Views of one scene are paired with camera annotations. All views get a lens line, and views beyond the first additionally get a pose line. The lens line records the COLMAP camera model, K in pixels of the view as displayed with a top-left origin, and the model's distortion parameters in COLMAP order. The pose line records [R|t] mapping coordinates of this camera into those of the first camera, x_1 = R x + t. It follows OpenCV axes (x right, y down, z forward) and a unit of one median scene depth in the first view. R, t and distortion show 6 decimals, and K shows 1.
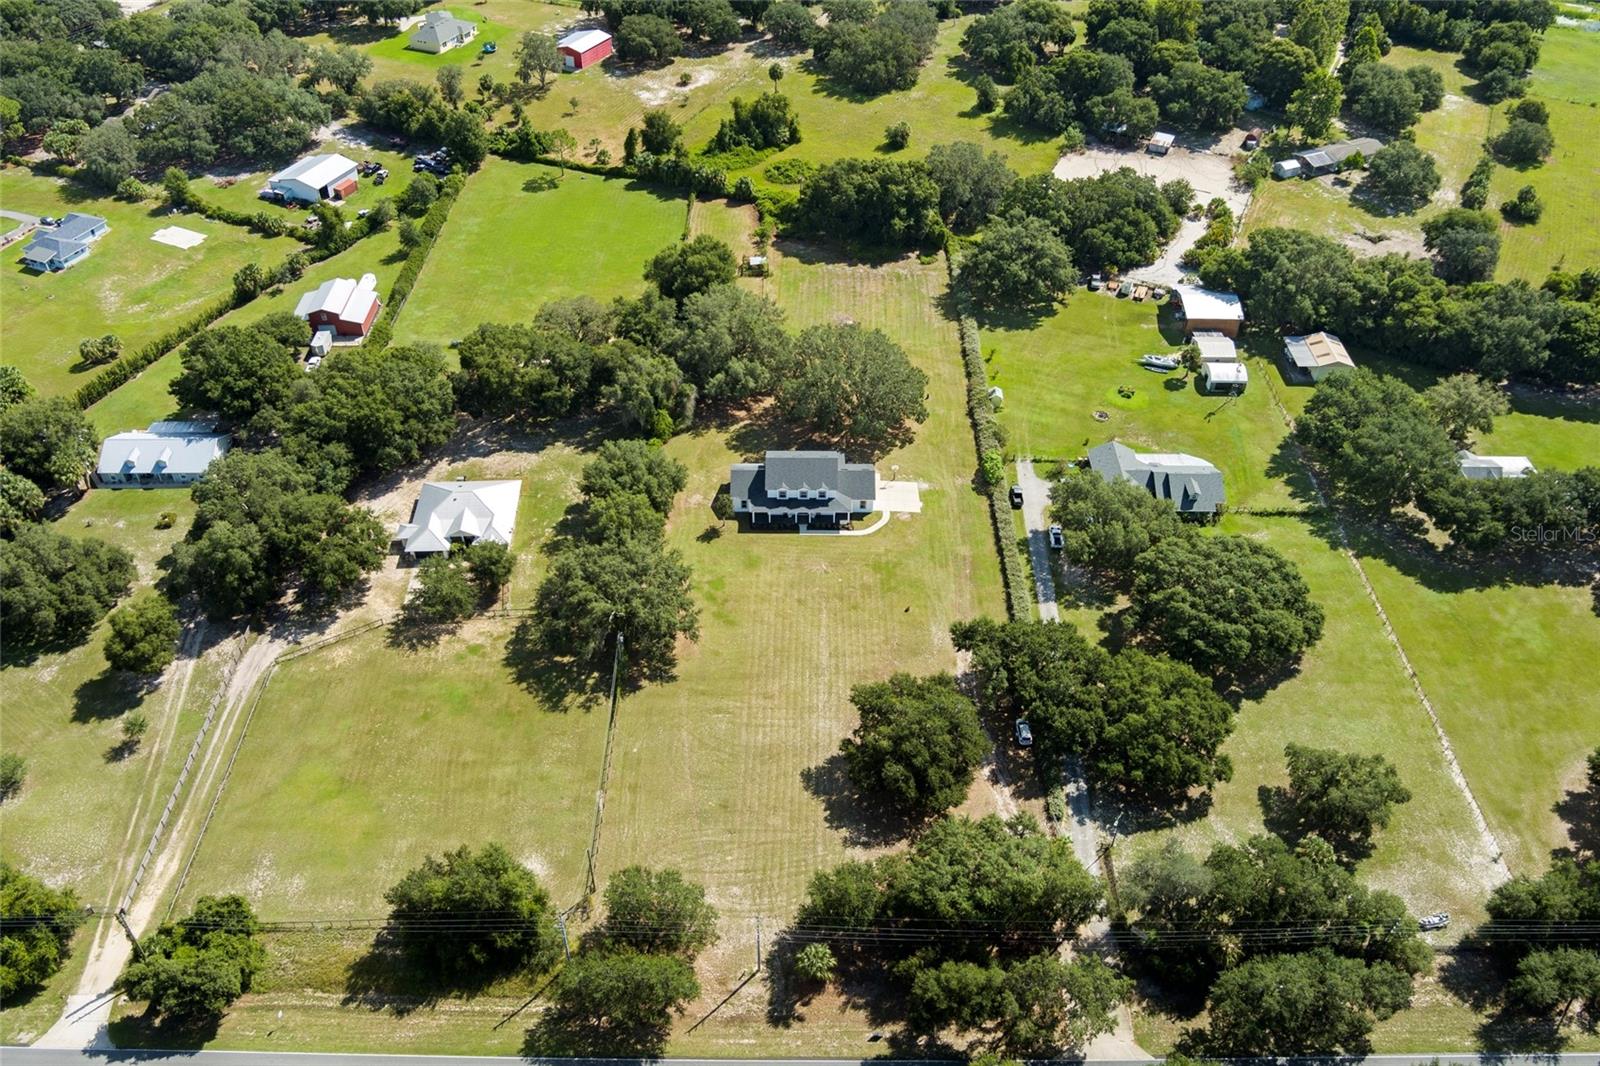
lens RADIAL K [[1279.1, 0, 800.0], [0, 1279.1, 533.0], [0, 0, 1]] dist [-0.066375, 0.010477]
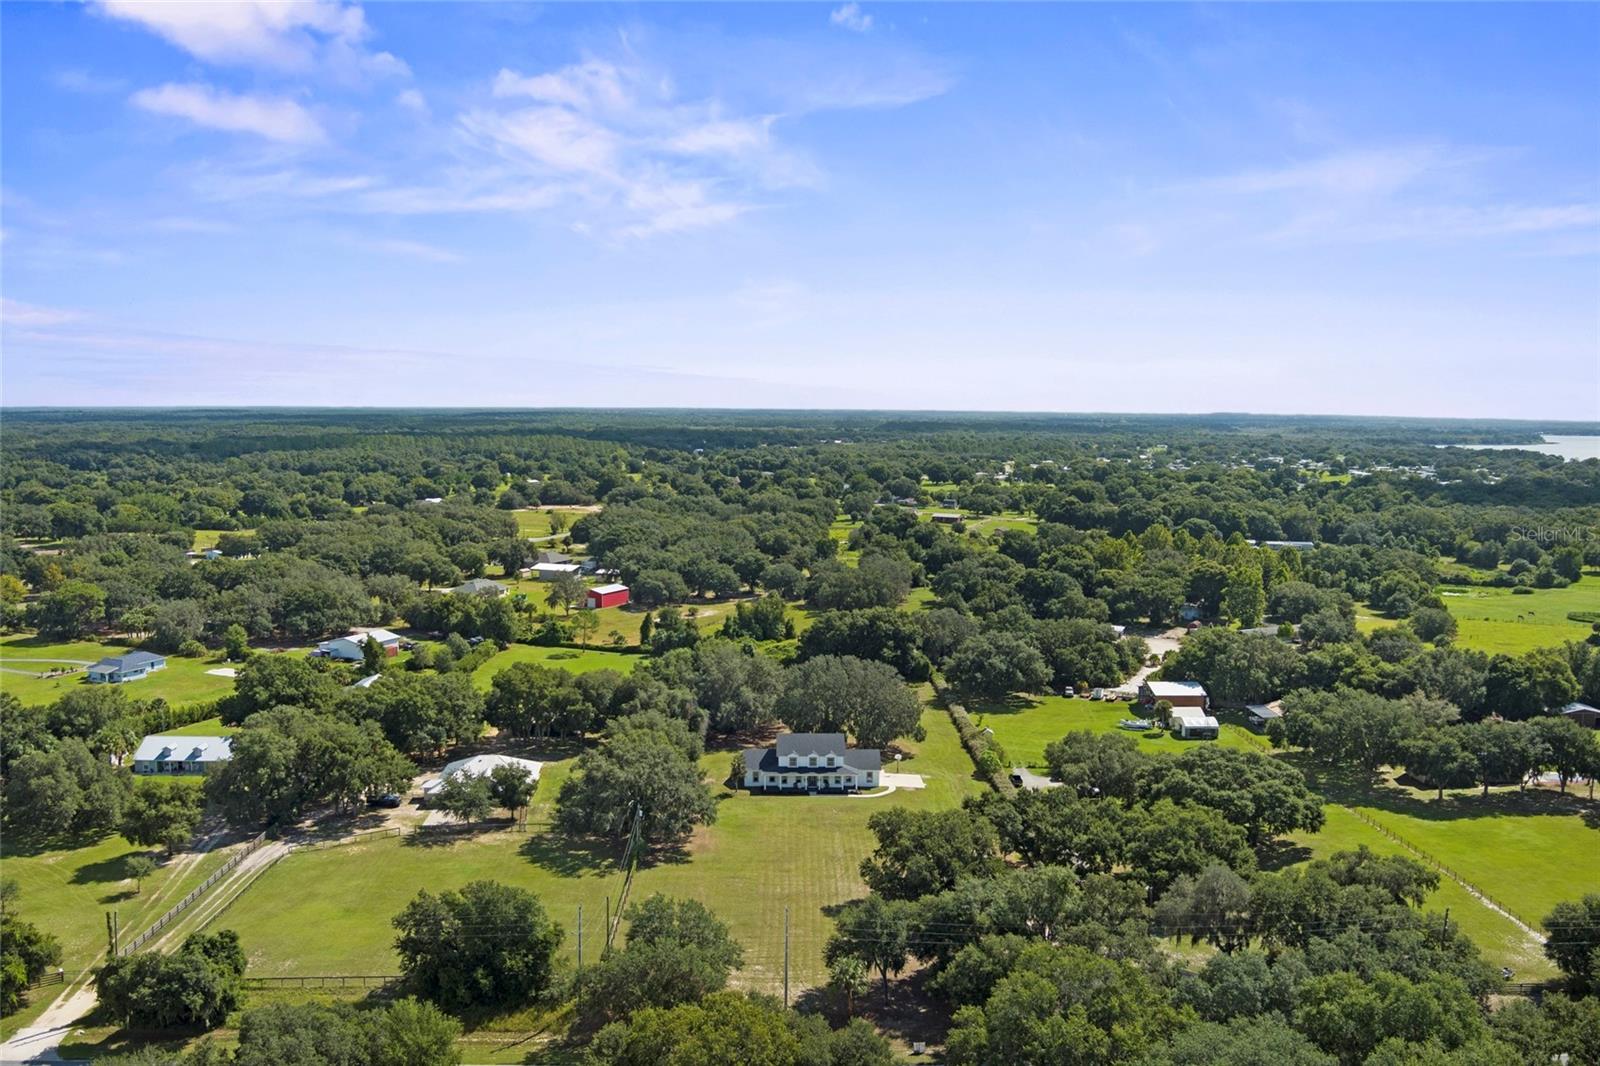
lens RADIAL K [[1279.1, 0, 800.0], [0, 1279.1, 533.0], [0, 0, 1]] dist [-0.066375, 0.010477]
pose [[0.999800, 0.000806, 0.019958, -0.028483], [0.010889, 0.815671, -0.578413, 0.416965], [-0.016745, 0.578515, 0.815500, 0.035362]]
